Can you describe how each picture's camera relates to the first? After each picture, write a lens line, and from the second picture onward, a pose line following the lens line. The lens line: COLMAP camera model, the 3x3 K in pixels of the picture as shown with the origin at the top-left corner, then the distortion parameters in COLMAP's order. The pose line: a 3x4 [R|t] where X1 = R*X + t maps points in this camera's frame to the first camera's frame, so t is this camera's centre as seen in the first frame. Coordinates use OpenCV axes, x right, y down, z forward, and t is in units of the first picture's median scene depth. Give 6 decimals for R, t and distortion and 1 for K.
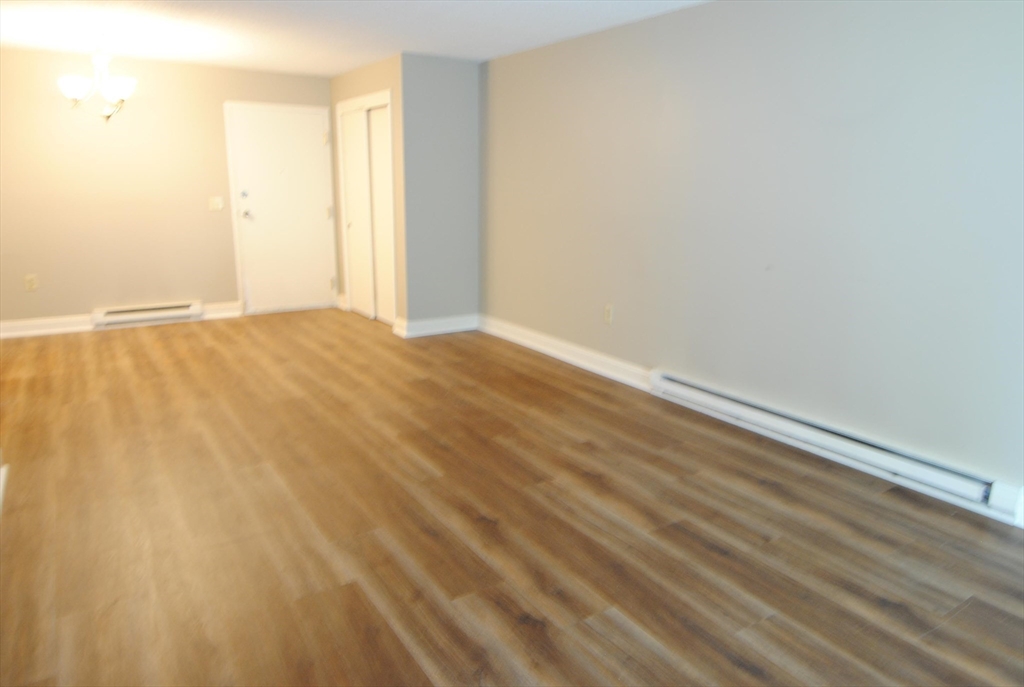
lens RADIAL K [[672.5, 0, 525.3], [0, 672.5, 338.2], [0, 0, 1]] dist [0.007230, -0.036698]
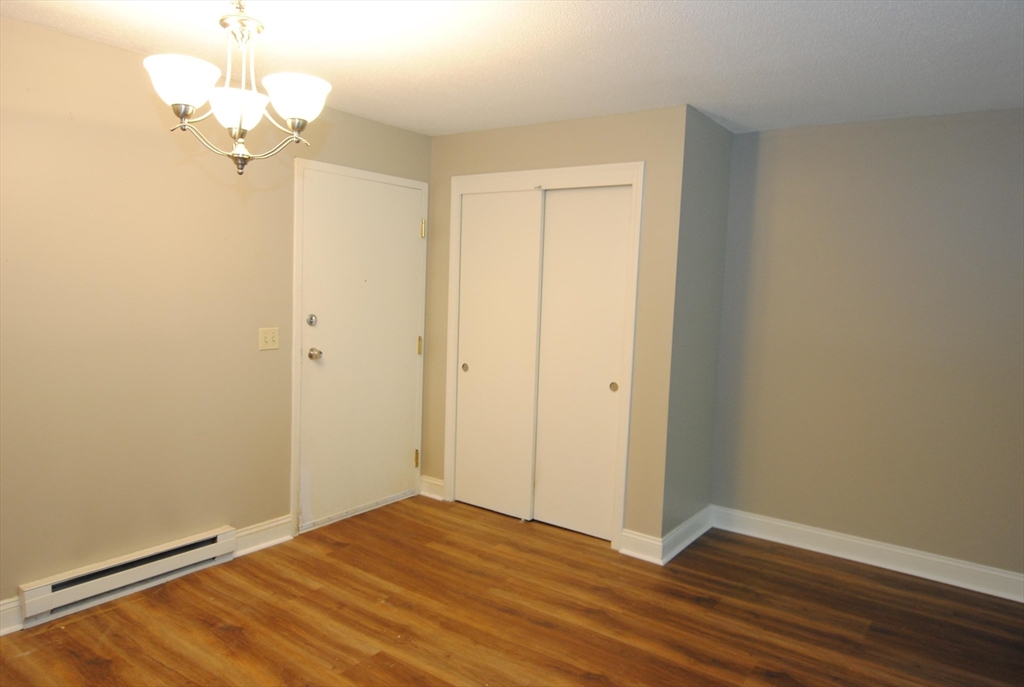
lens RADIAL K [[672.5, 0, 525.3], [0, 672.5, 338.2], [0, 0, 1]] dist [0.007230, -0.036698]
pose [[0.936204, -0.006985, 0.351388, -0.505301], [0.054311, 0.990668, -0.125009, -0.134856], [-0.347236, 0.136118, 0.927847, 0.474979]]
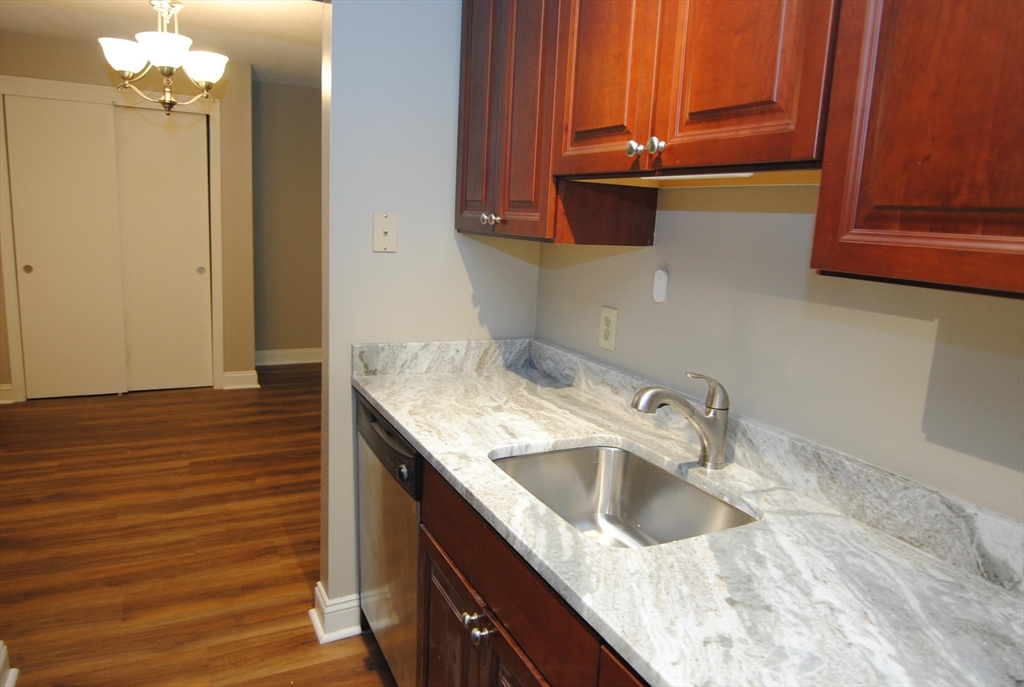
lens RADIAL K [[672.5, 0, 525.3], [0, 672.5, 338.2], [0, 0, 1]] dist [0.007230, -0.036698]
pose [[0.121010, -0.187439, 0.974794, -0.972703], [0.175872, 0.970523, 0.164785, -0.148015], [-0.976947, 0.151499, 0.150409, 0.536515]]
